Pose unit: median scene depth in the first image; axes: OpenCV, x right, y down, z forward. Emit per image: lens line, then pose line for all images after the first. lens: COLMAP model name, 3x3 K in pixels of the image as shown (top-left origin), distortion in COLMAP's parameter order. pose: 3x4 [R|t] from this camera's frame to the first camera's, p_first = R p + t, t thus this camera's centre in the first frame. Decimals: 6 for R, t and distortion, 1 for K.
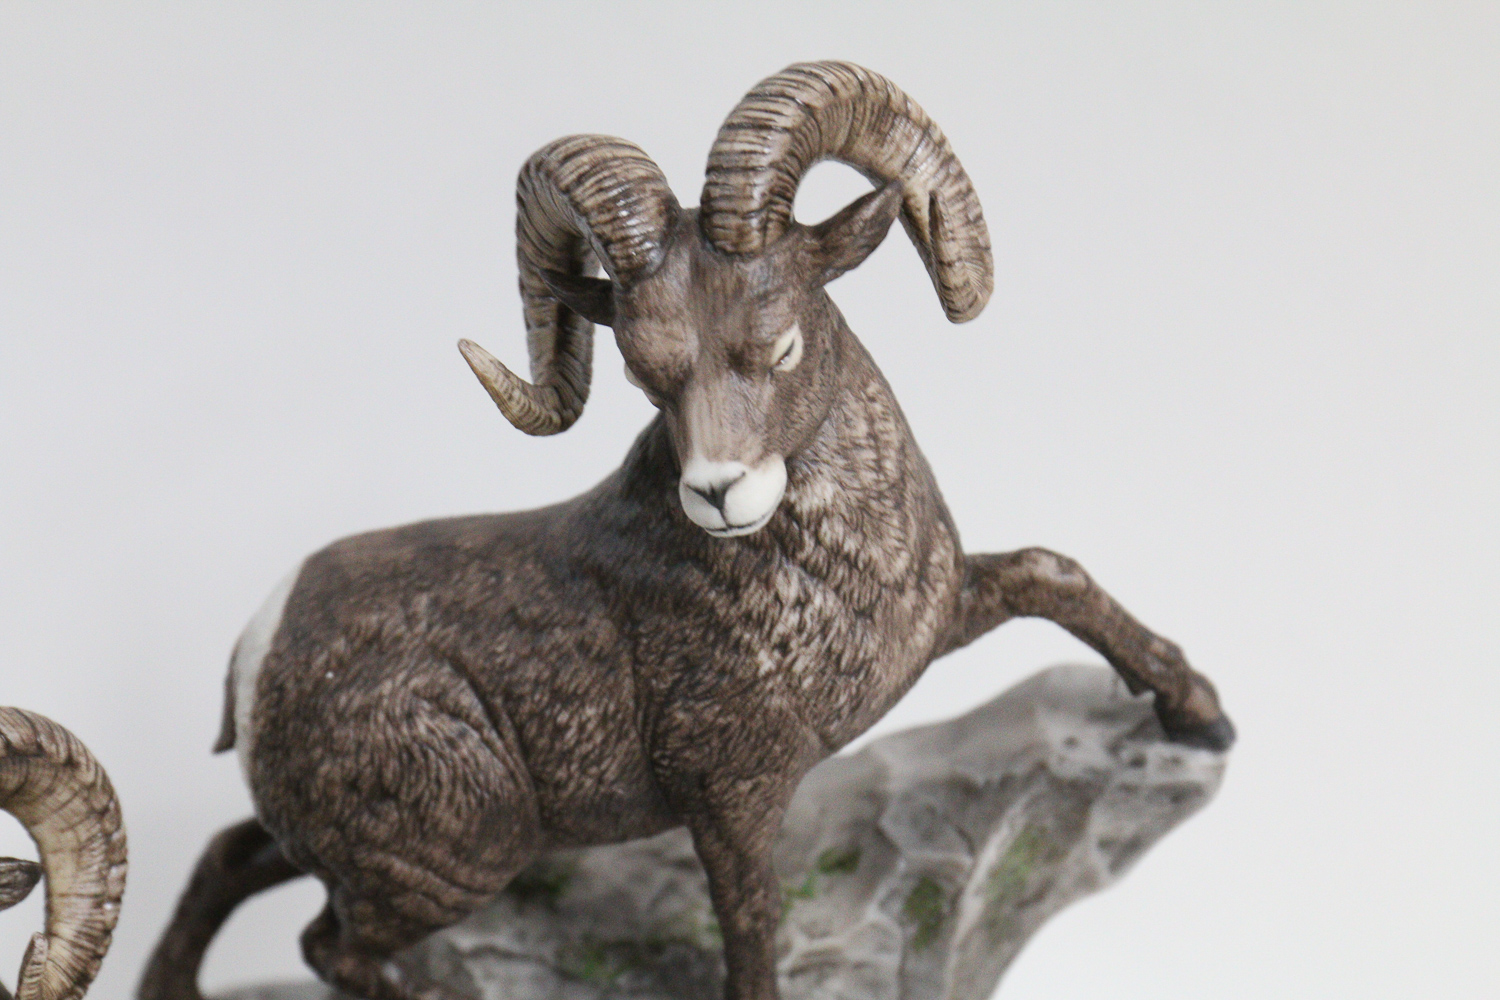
lens RADIAL K [[4546.8, 0, 755.3], [0, 4546.8, 493.5], [0, 0, 1]] dist [-0.015886, 0.000000]
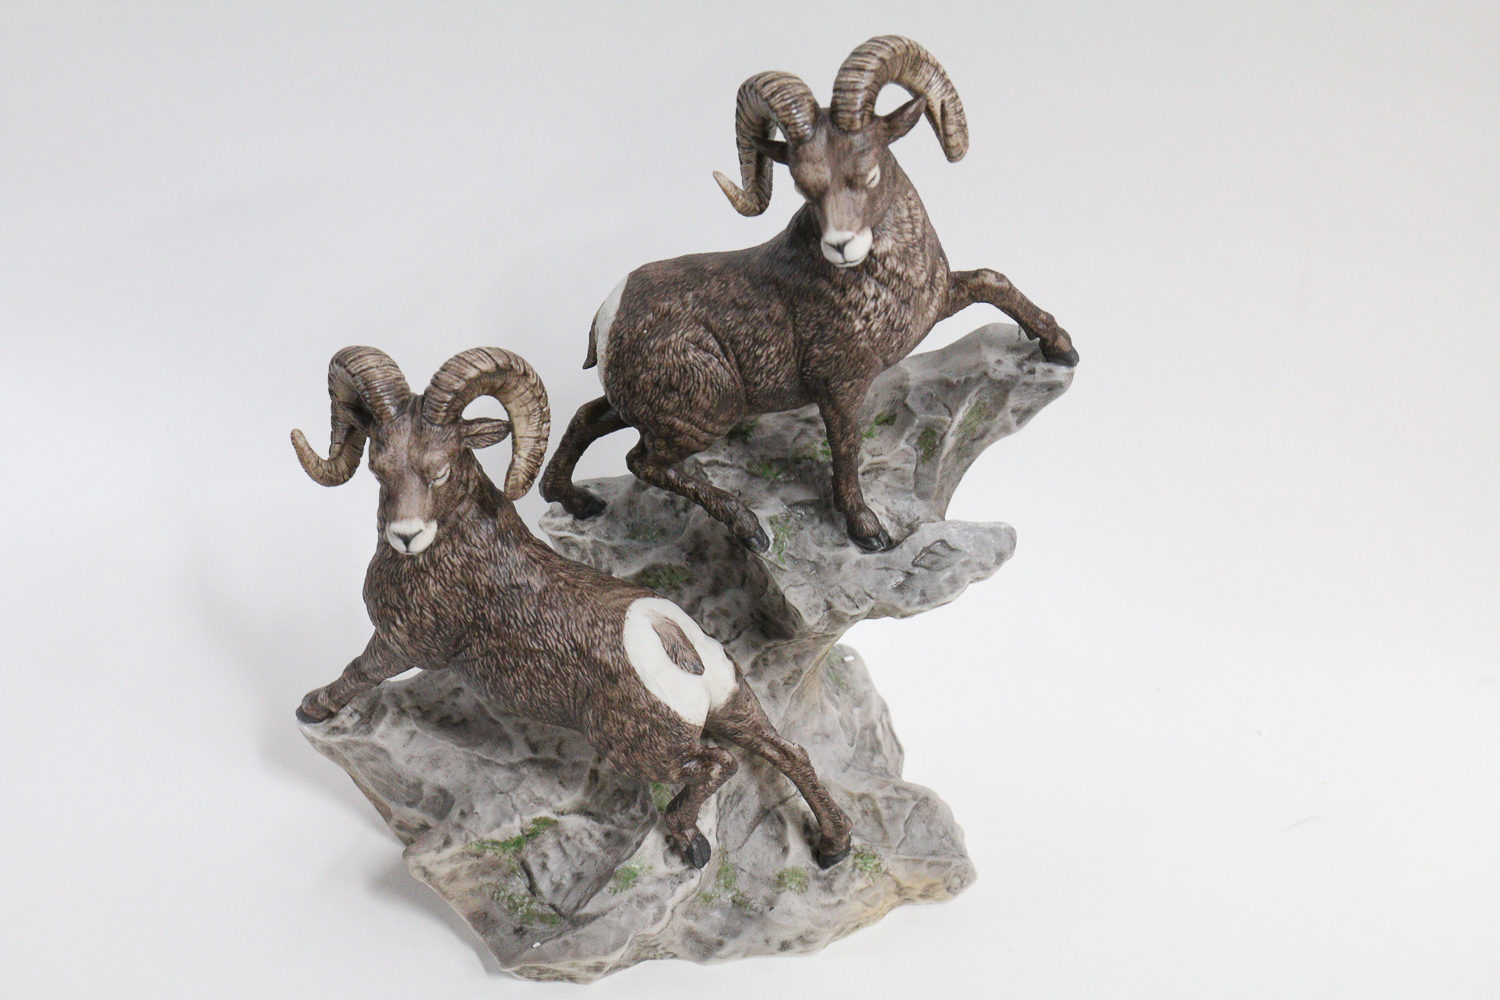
lens RADIAL K [[2614.3, 0, 740.8], [0, 2614.3, 504.4], [0, 0, 1]] dist [-0.009125, 0.000000]
pose [[0.999995, -0.002768, -0.001171, -0.049166], [0.002885, 0.993297, 0.115551, -0.019674], [0.000844, -0.115554, 0.993301, -0.199563]]
